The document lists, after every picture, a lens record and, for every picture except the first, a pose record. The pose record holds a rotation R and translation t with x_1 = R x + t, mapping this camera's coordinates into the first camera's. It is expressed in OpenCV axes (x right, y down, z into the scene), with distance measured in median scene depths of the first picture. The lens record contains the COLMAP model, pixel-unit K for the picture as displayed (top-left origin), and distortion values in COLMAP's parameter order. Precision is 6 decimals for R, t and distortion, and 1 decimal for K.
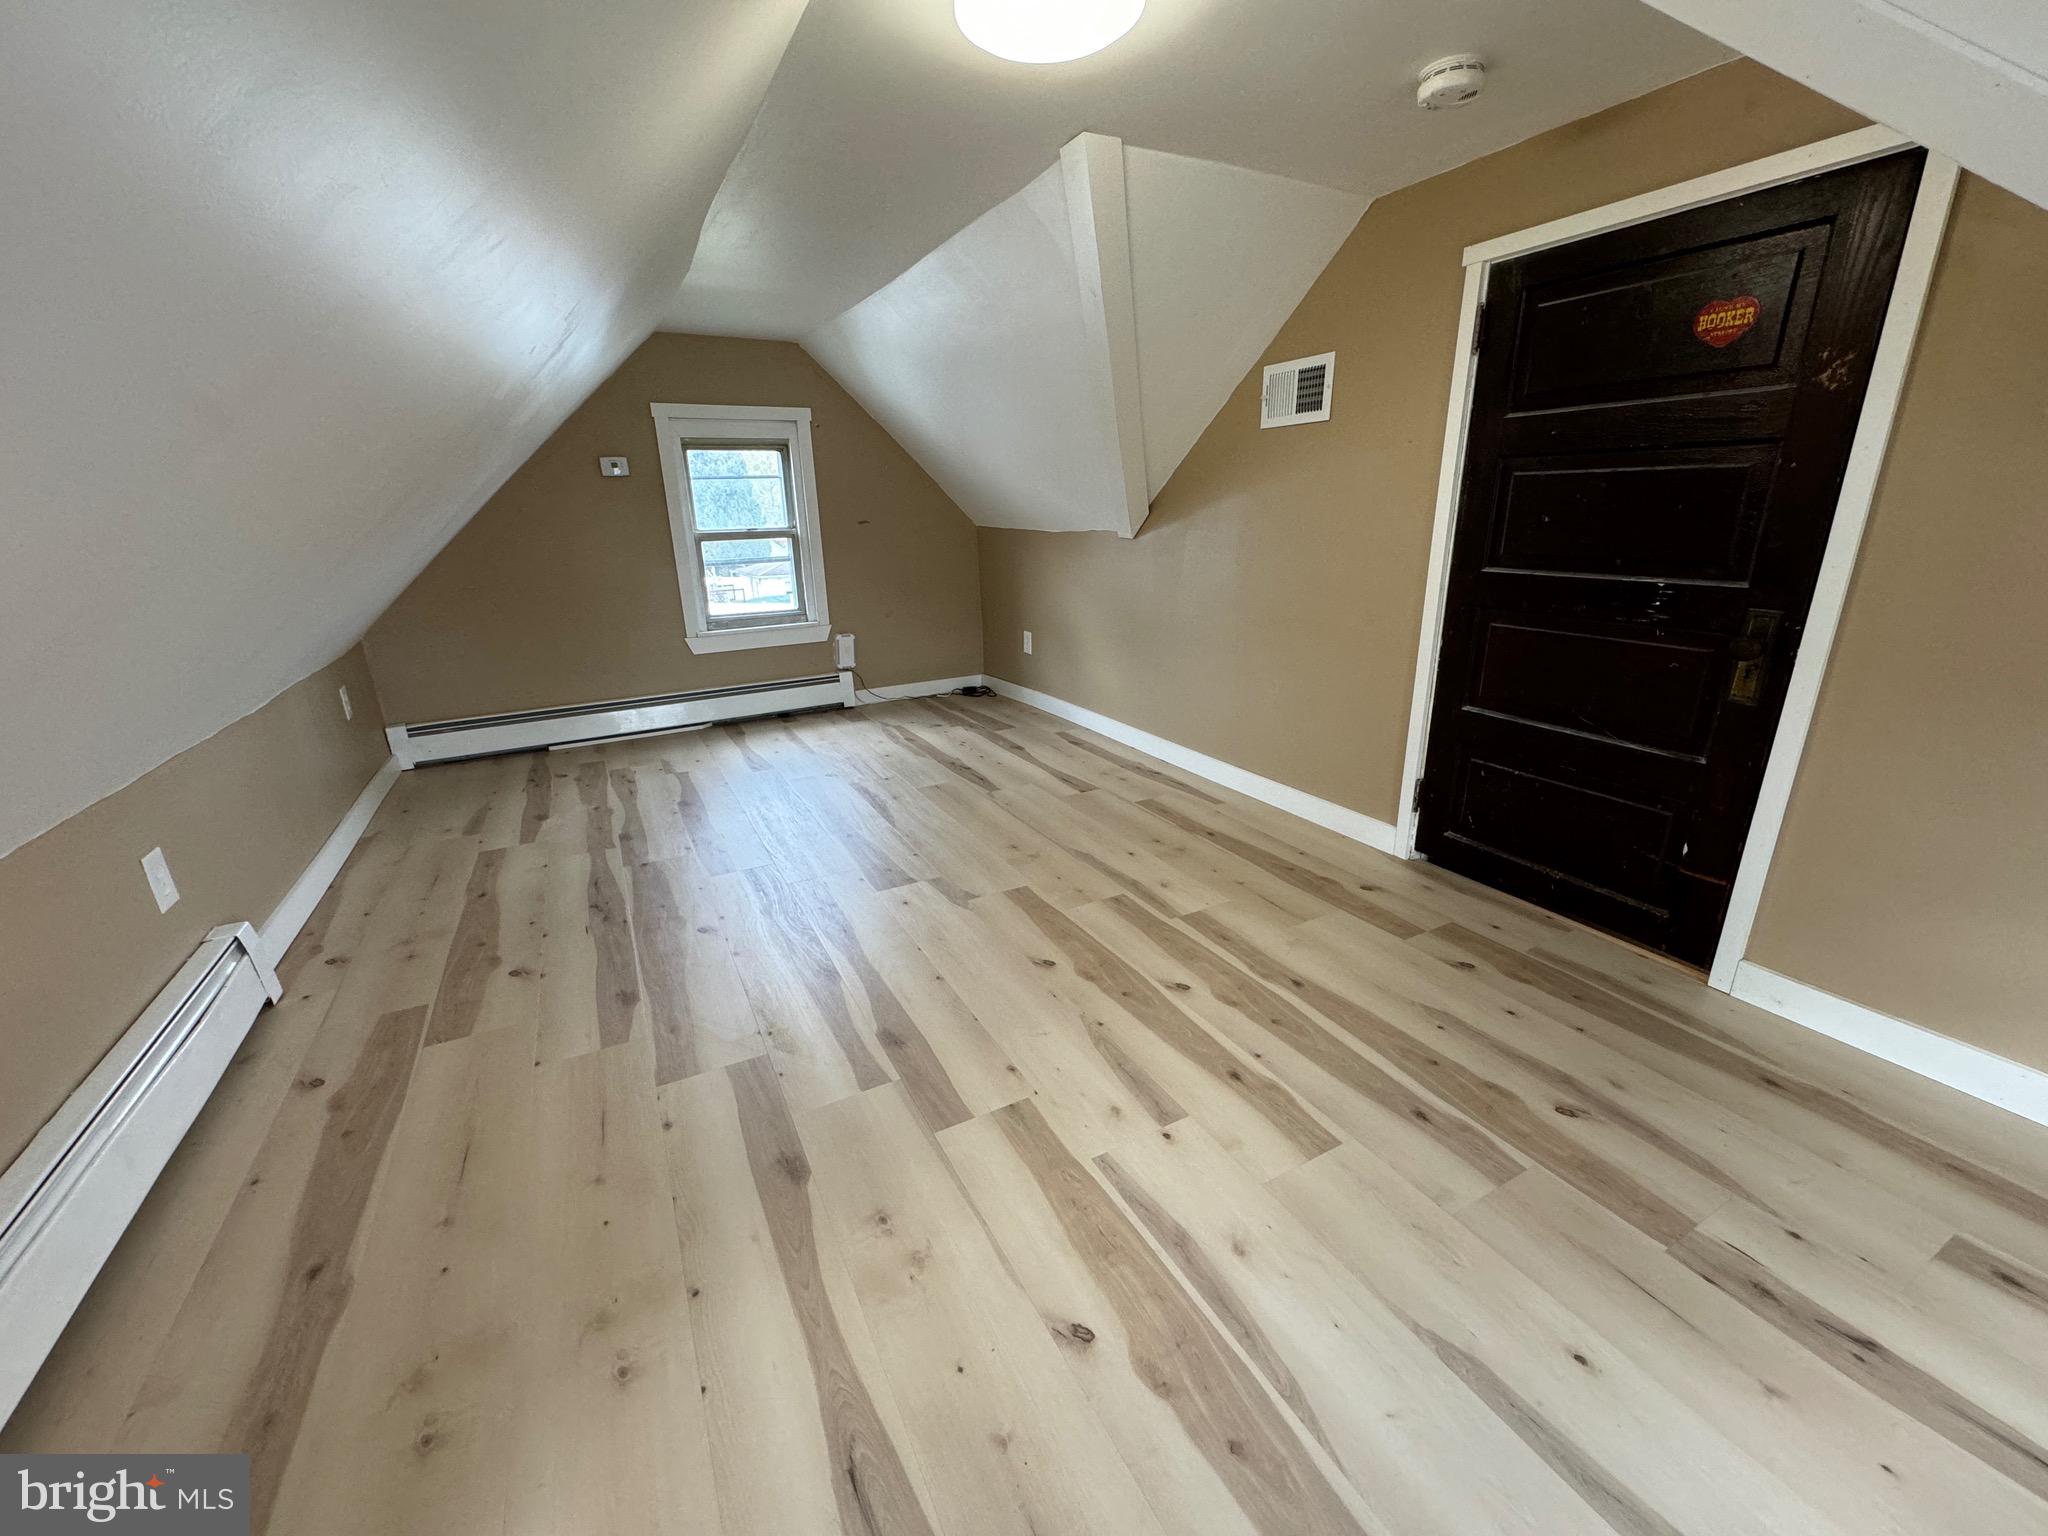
lens RADIAL K [[815.7, 0, 1023.4], [0, 815.7, 766.0], [0, 0, 1]] dist [-0.003077, 0.000724]
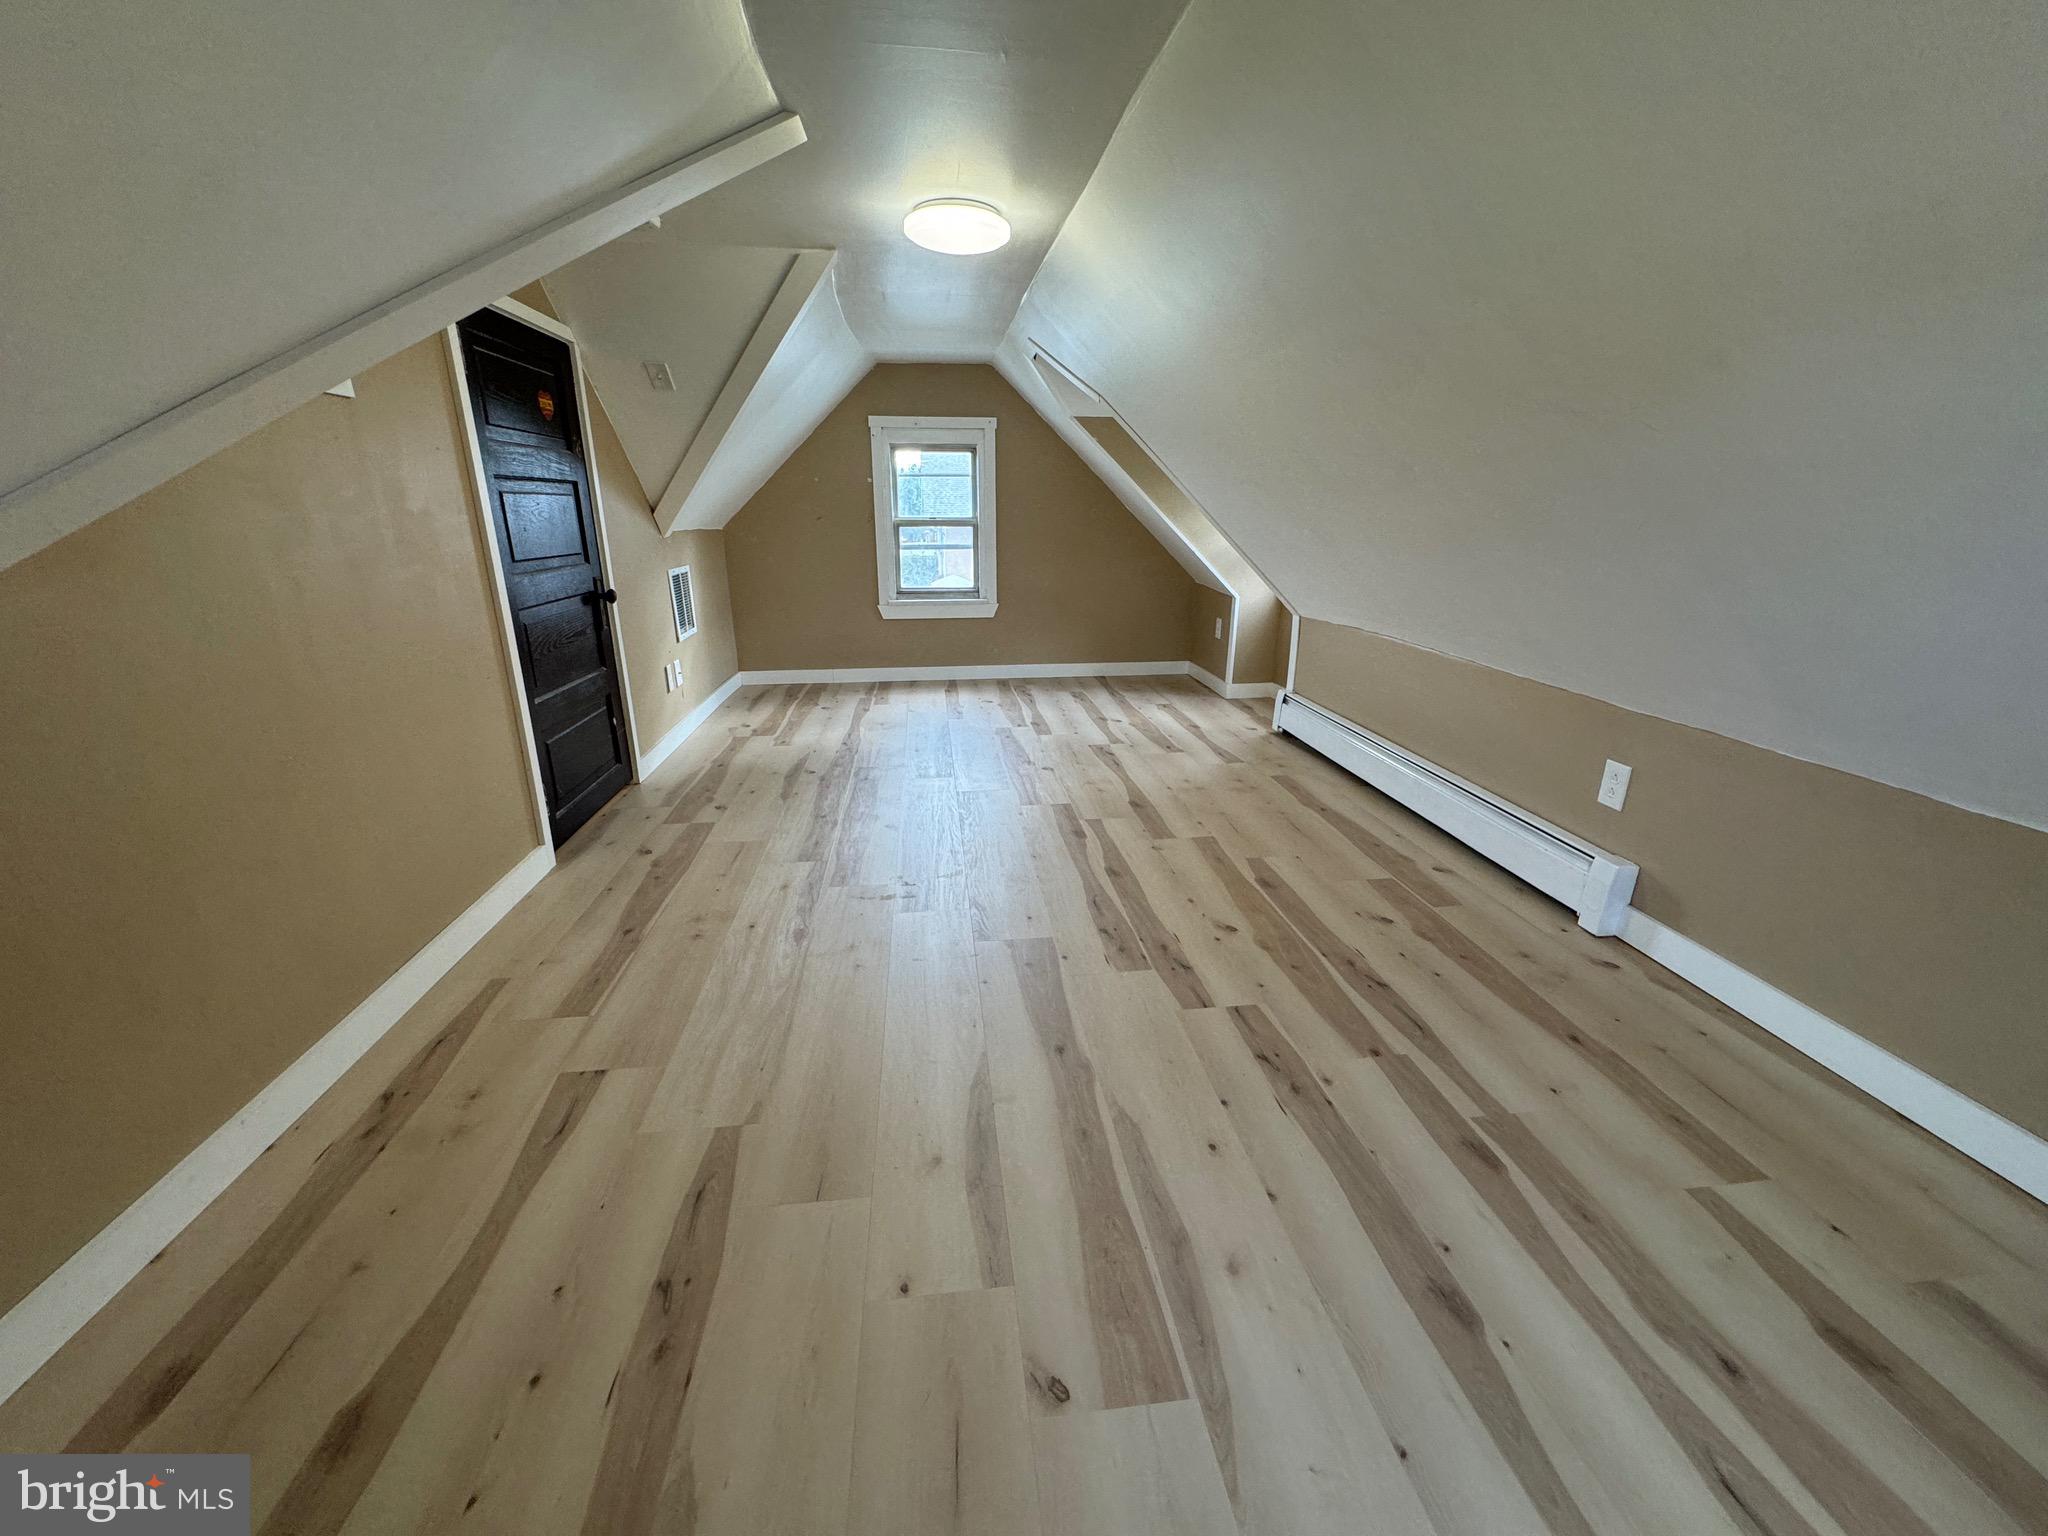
lens RADIAL K [[815.7, 0, 1023.4], [0, 815.7, 766.0], [0, 0, 1]] dist [-0.003077, 0.000724]
pose [[-0.931604, -0.089466, 0.352293, -0.502311], [0.129599, 0.823771, 0.551910, -0.558946], [-0.339585, 0.559819, -0.755834, 1.774145]]
